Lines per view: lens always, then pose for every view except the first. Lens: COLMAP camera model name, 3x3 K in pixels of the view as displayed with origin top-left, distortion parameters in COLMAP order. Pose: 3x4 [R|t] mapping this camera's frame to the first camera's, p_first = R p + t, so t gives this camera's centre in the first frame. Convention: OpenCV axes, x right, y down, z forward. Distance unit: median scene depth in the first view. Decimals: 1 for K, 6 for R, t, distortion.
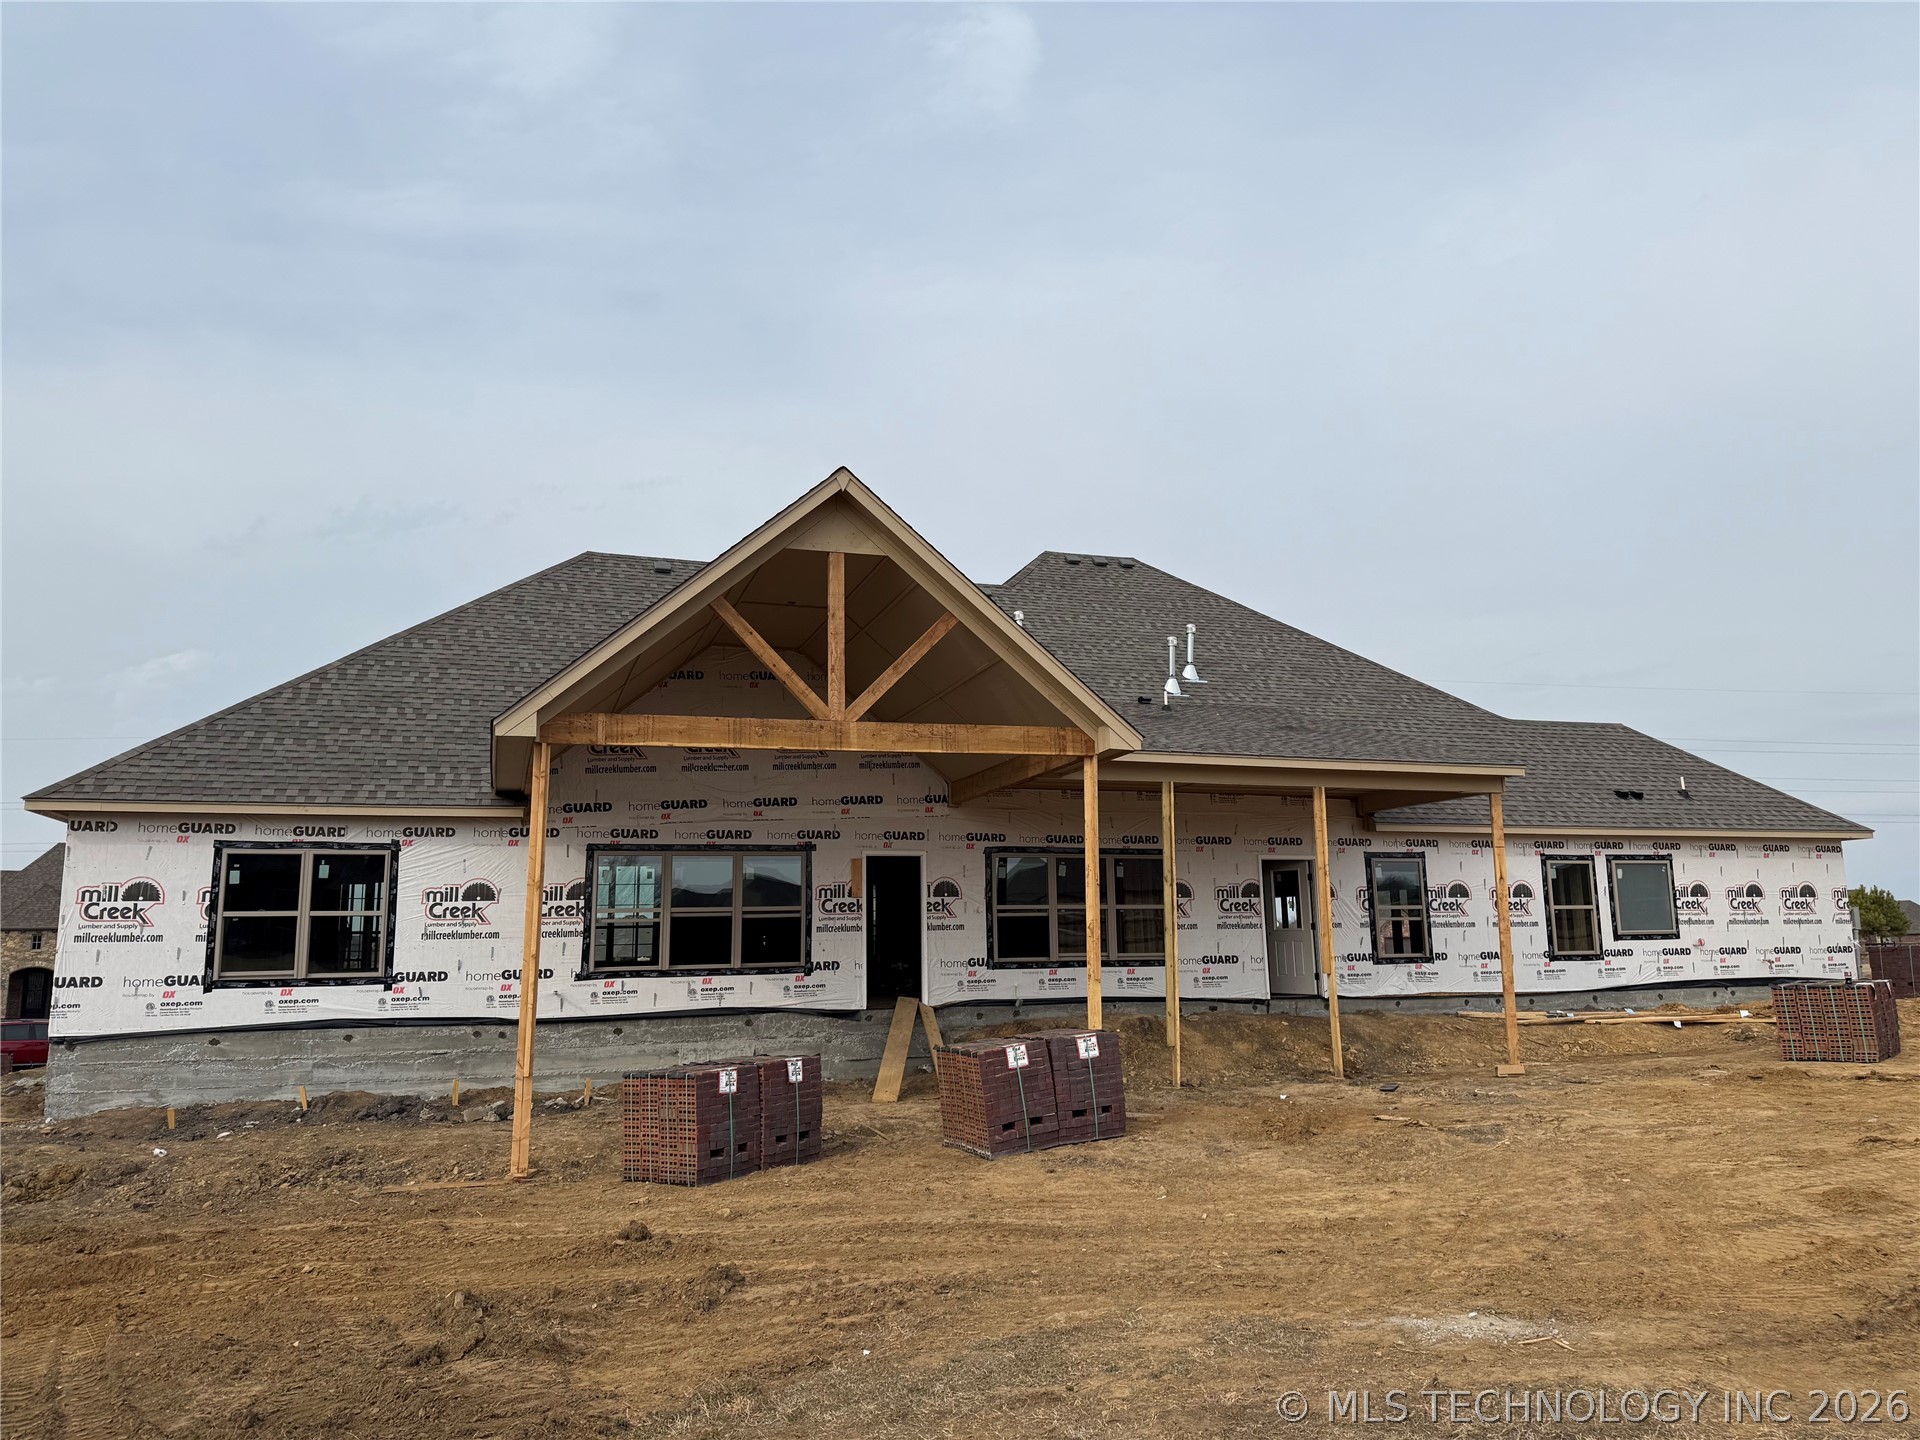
lens RADIAL K [[1321.8, 0, 960.0], [0, 1321.8, 720.0], [0, 0, 1]] dist [0.055356, -0.107803]
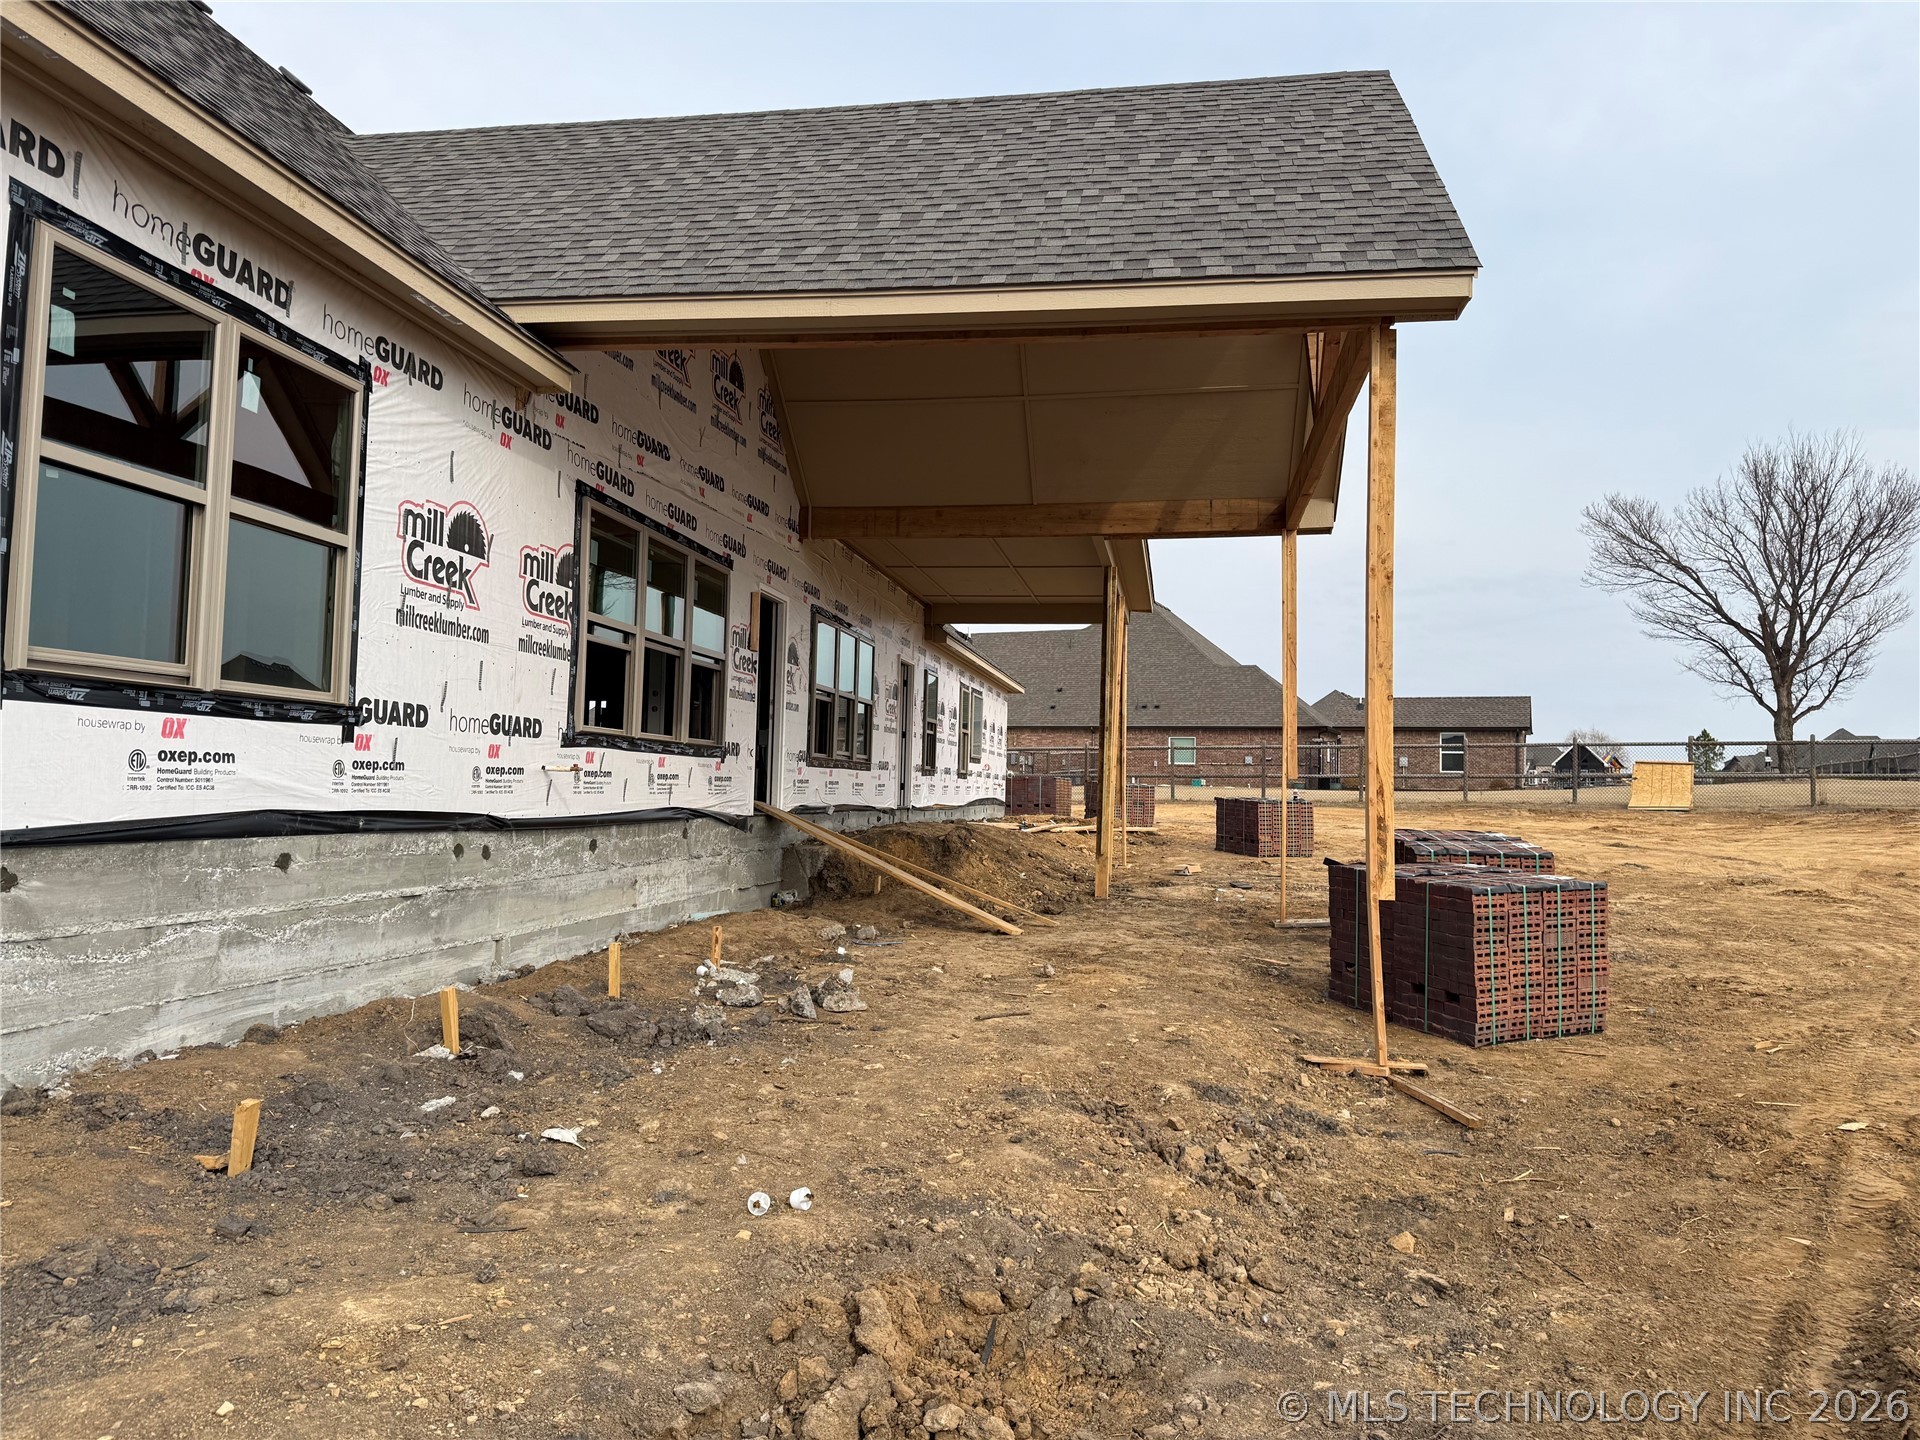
lens RADIAL K [[1321.8, 0, 960.0], [0, 1321.8, 720.0], [0, 0, 1]] dist [0.055356, -0.107803]
pose [[0.474888, 0.076637, 0.876703, -0.682134], [-0.180547, 0.983495, 0.011826, 0.159441], [-0.861327, -0.163902, 0.480887, 0.657060]]
